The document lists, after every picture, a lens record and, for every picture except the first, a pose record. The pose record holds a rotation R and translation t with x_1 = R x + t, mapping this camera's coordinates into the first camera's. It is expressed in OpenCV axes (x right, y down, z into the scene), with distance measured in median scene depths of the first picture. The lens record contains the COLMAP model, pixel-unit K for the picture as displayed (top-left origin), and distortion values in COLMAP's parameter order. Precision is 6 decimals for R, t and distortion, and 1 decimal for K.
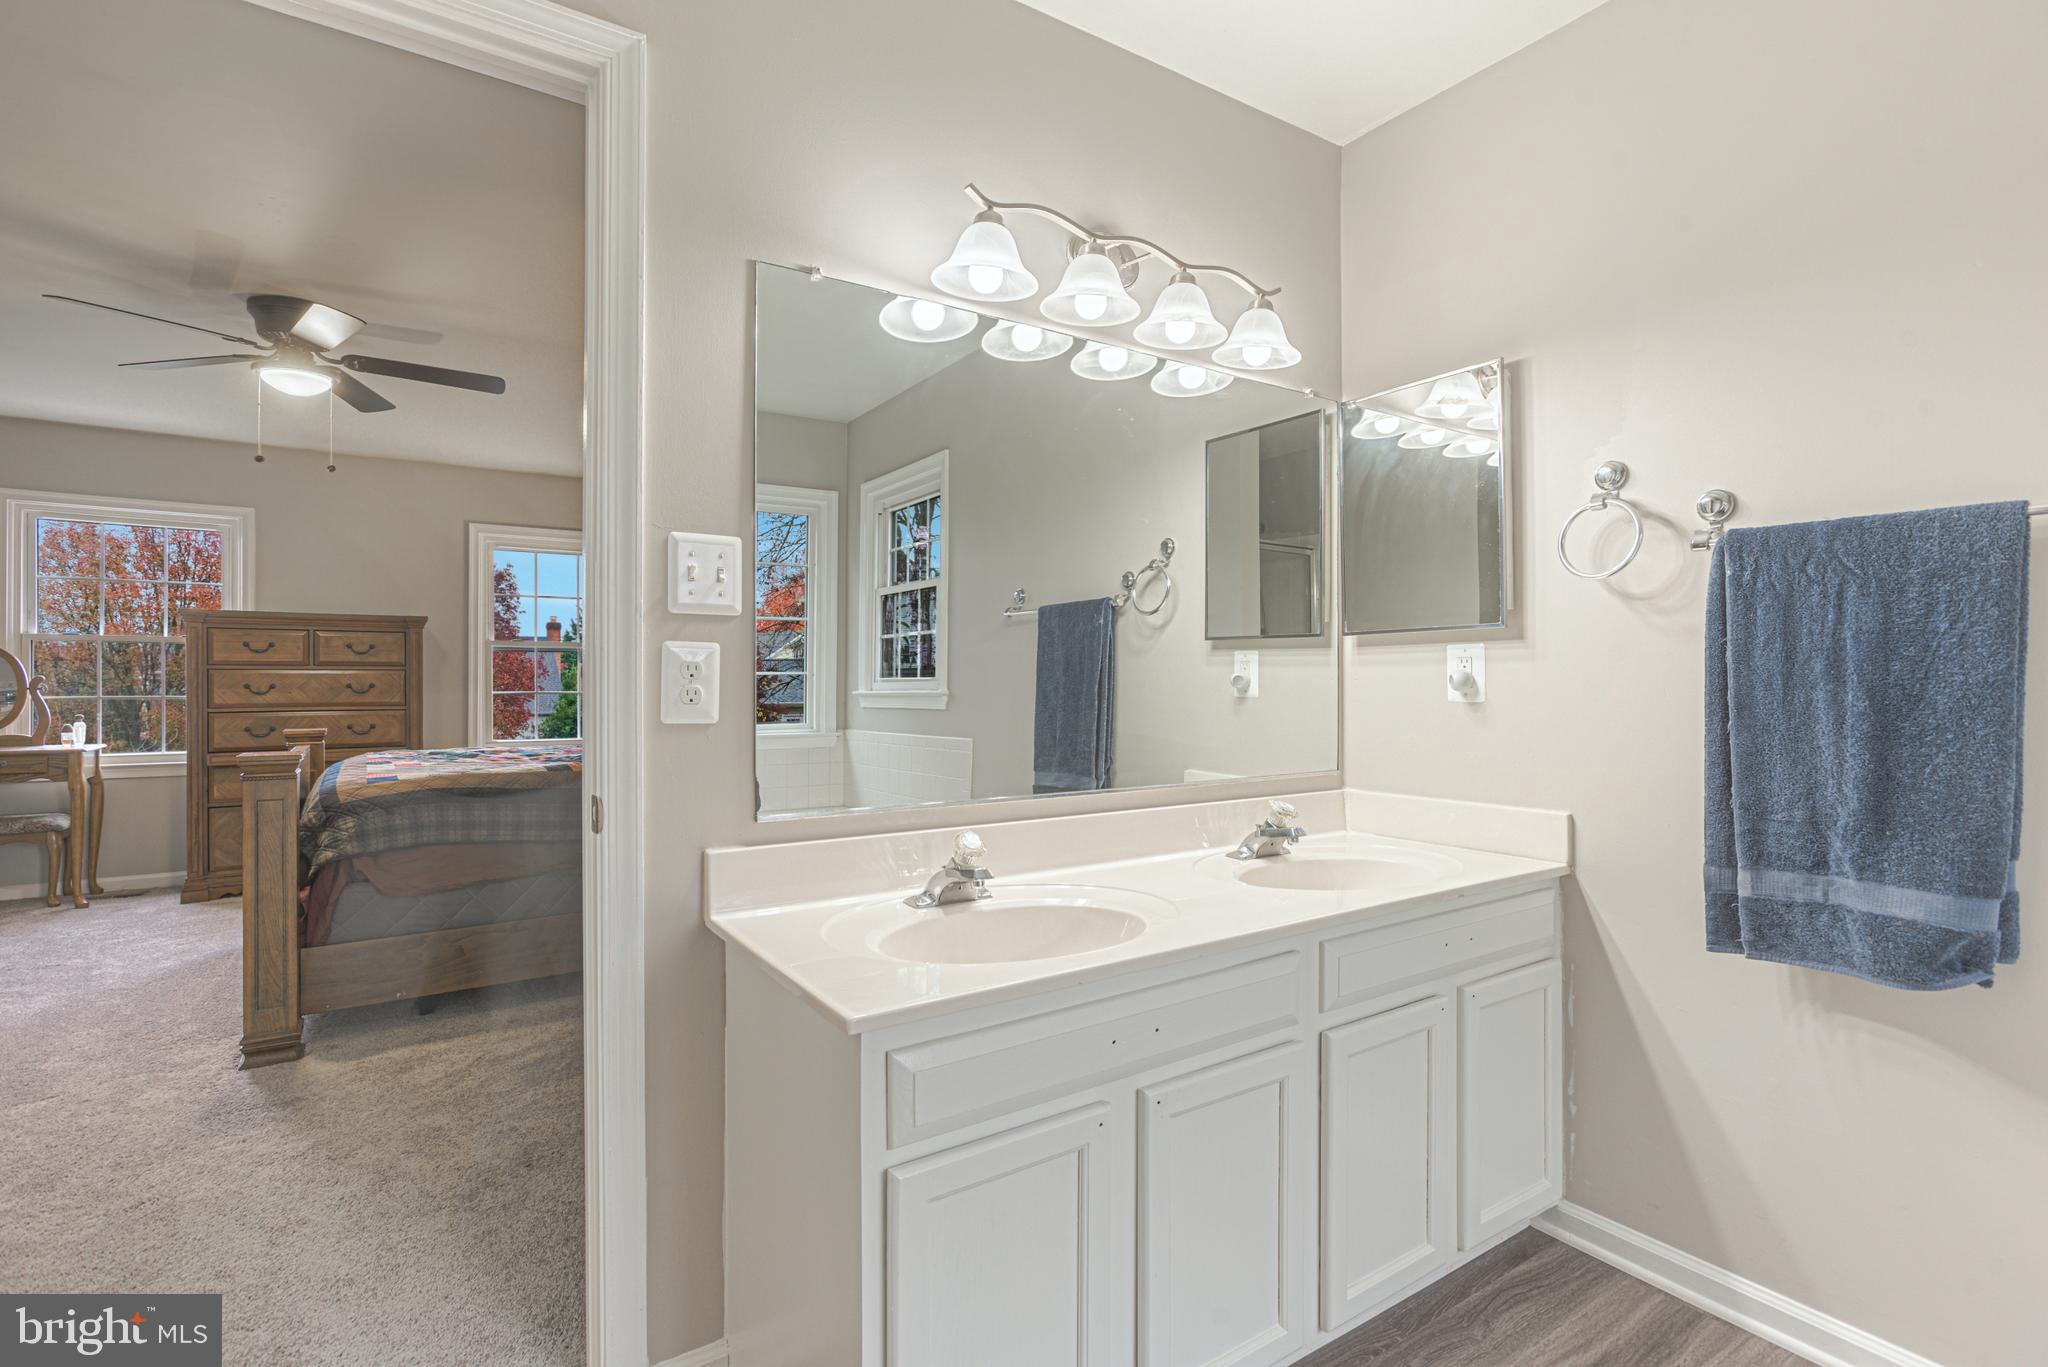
lens RADIAL K [[977.2, 0, 1024.0], [0, 977.2, 683.5], [0, 0, 1]] dist [-0.000132, 0.000433]
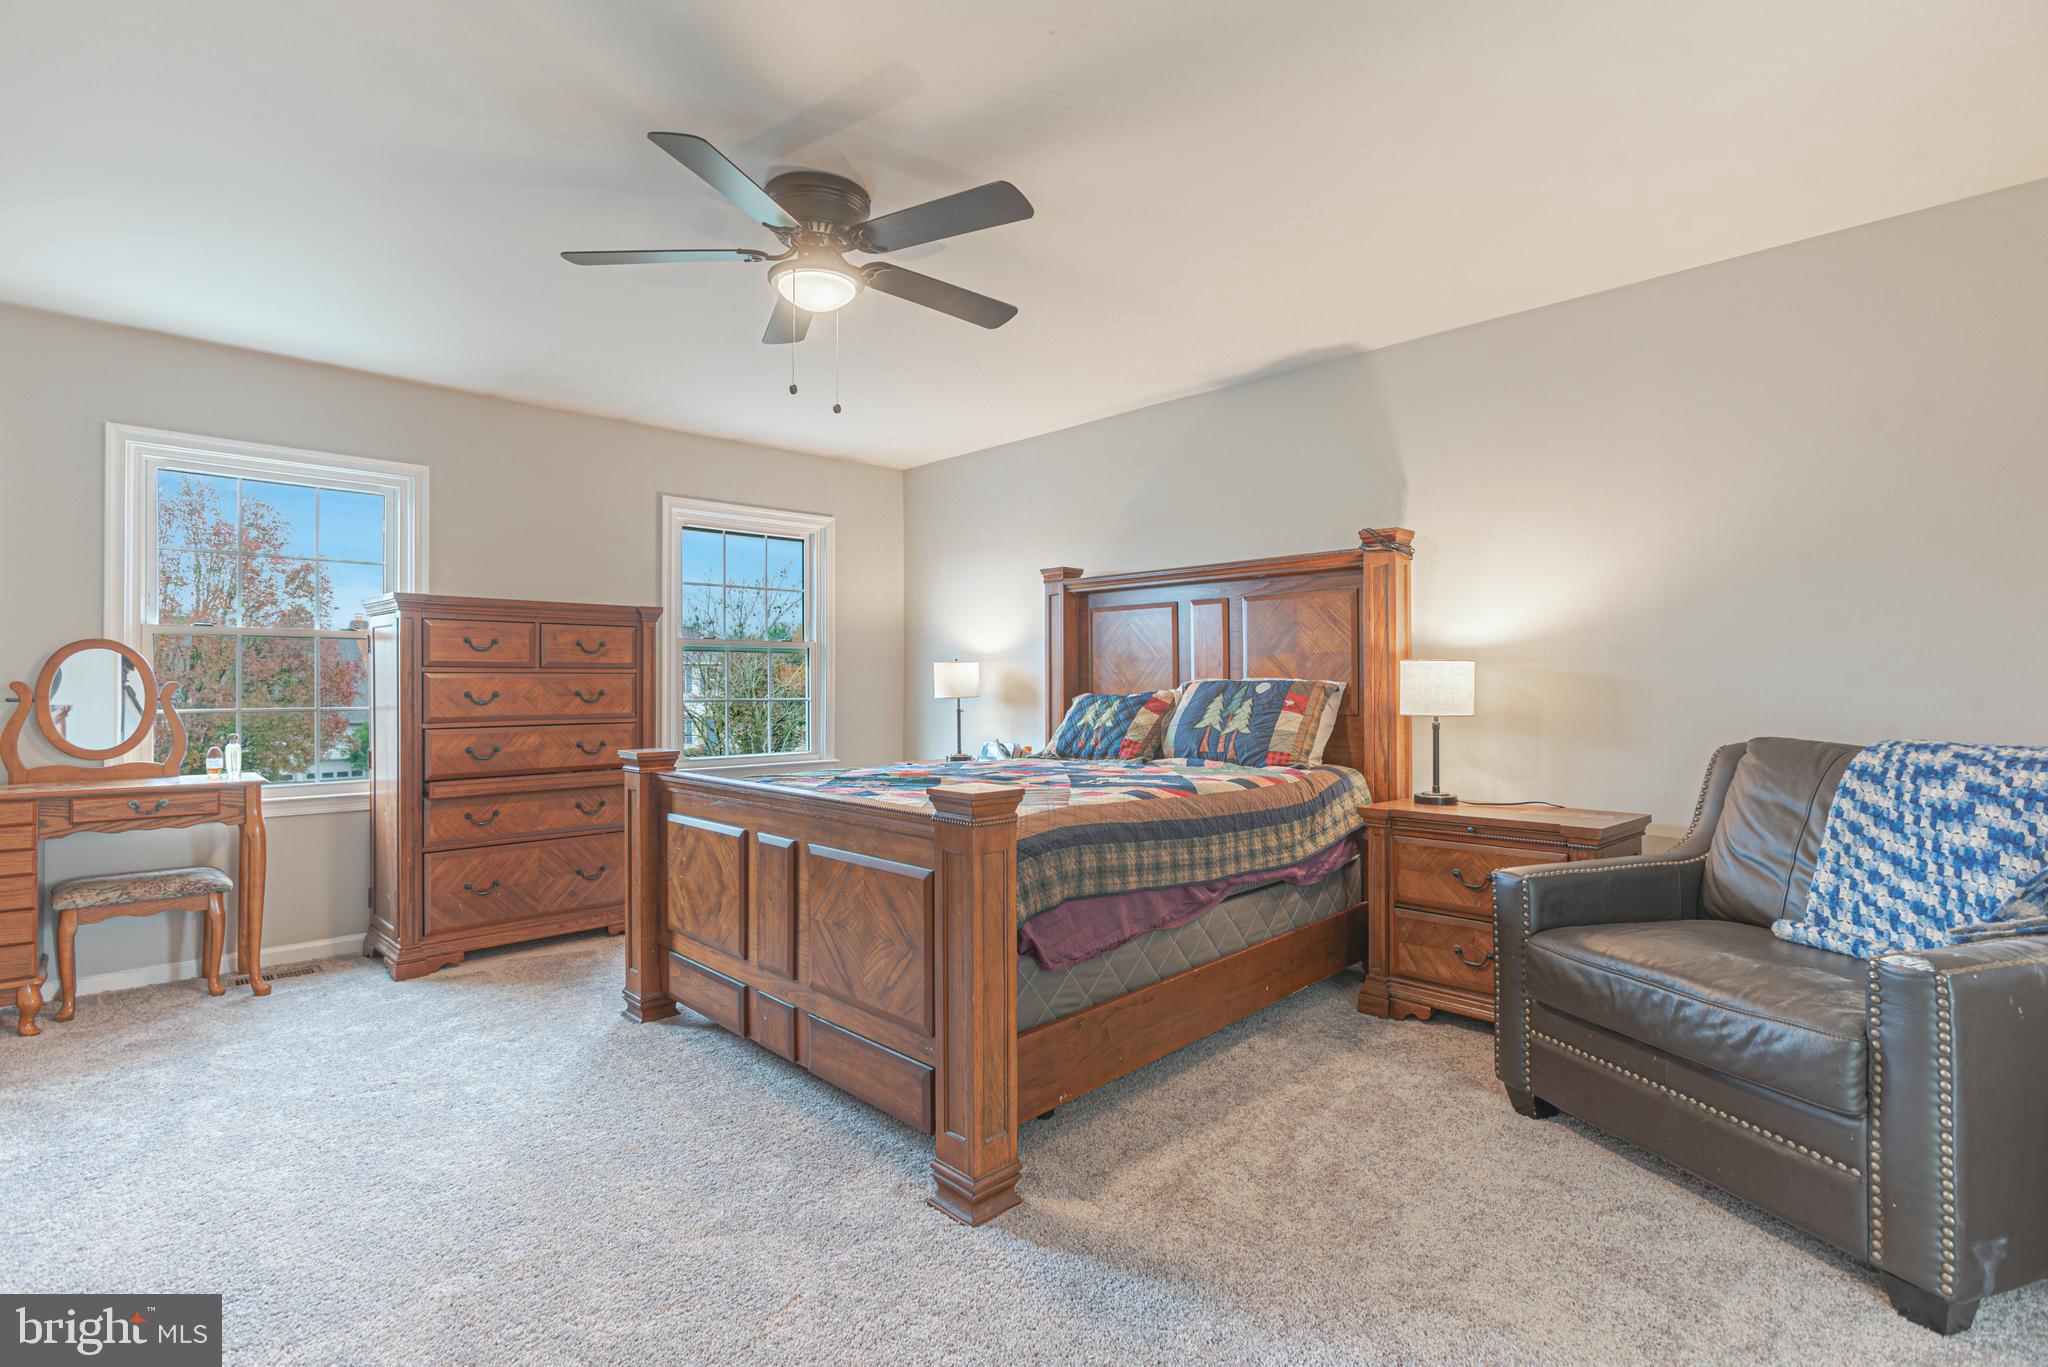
lens RADIAL K [[977.2, 0, 1024.0], [0, 977.2, 683.5], [0, 0, 1]] dist [-0.000132, 0.000433]
pose [[0.982720, -0.001775, 0.185091, -0.507814], [0.002499, 0.999990, -0.003679, -0.001882], [-0.185083, 0.004078, 0.982714, 0.156959]]
